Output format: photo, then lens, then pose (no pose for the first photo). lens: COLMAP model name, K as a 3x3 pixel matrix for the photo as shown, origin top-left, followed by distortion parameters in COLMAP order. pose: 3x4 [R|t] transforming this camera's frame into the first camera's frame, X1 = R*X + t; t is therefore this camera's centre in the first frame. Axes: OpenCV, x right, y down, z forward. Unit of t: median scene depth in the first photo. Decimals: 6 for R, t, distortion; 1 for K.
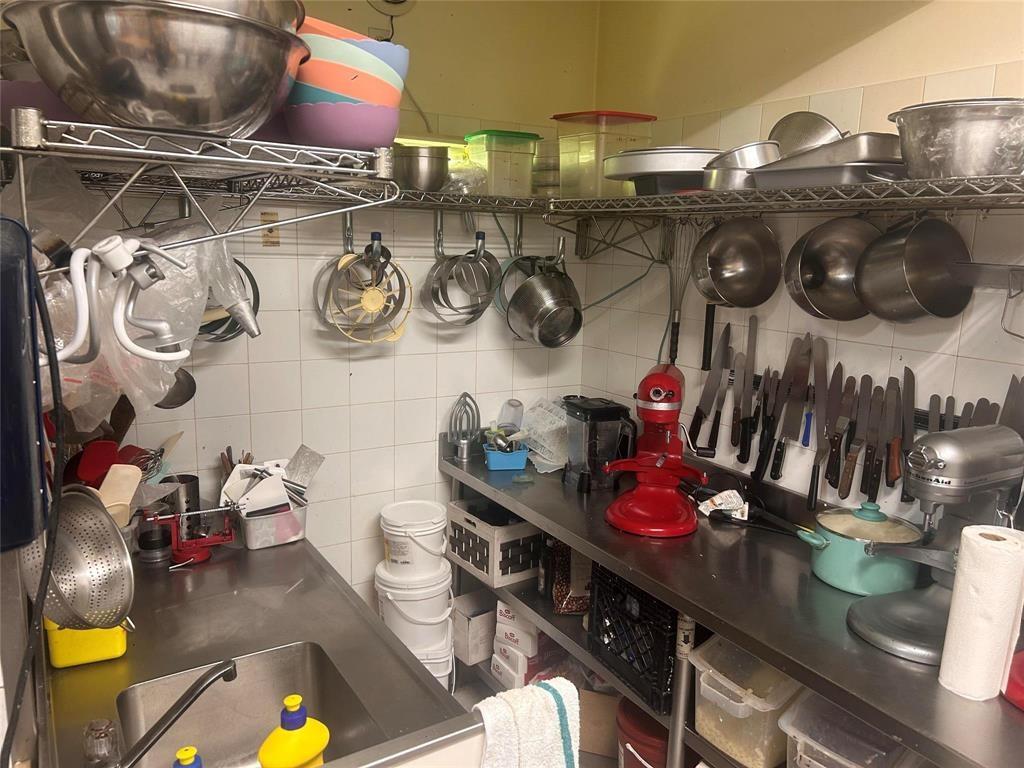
lens RADIAL K [[770.5, 0, 508.1], [0, 770.5, 384.5], [0, 0, 1]] dist [0.060954, -0.075794]
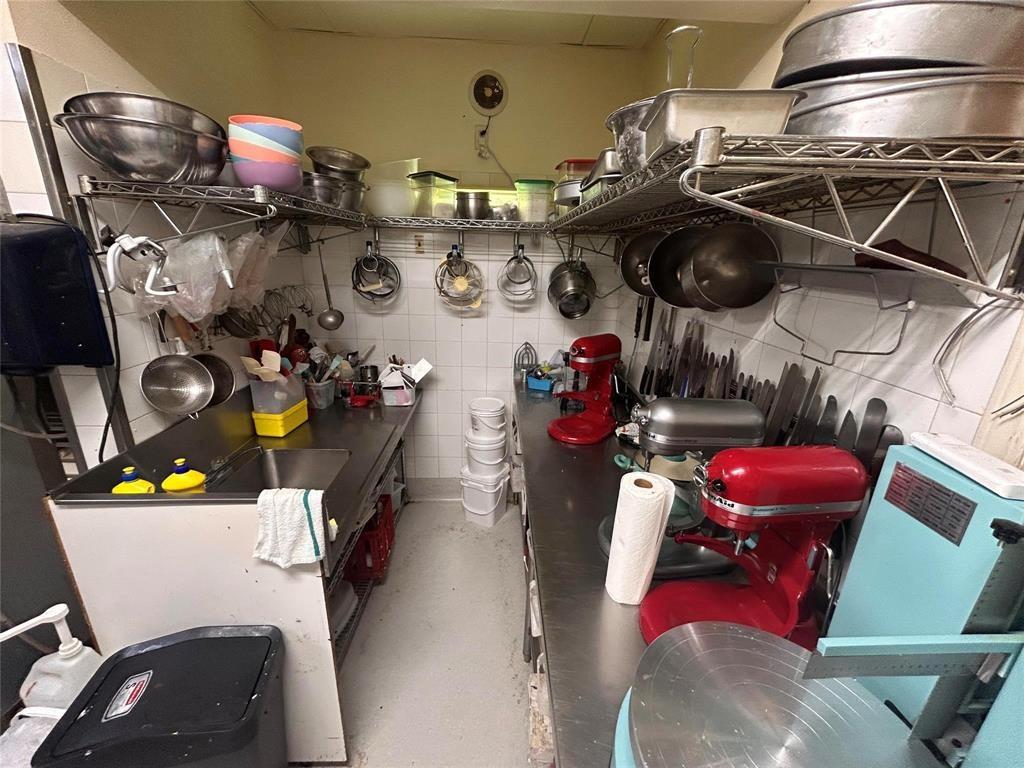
lens RADIAL K [[413.6, 0, 512.0], [0, 413.6, 383.6], [0, 0, 1]] dist [0.000023, 0.000120]
pose [[0.871563, 0.146087, -0.468013, 0.436369], [-0.097717, 0.987184, 0.126168, -0.013094], [0.480447, -0.064231, 0.874669, 0.203331]]
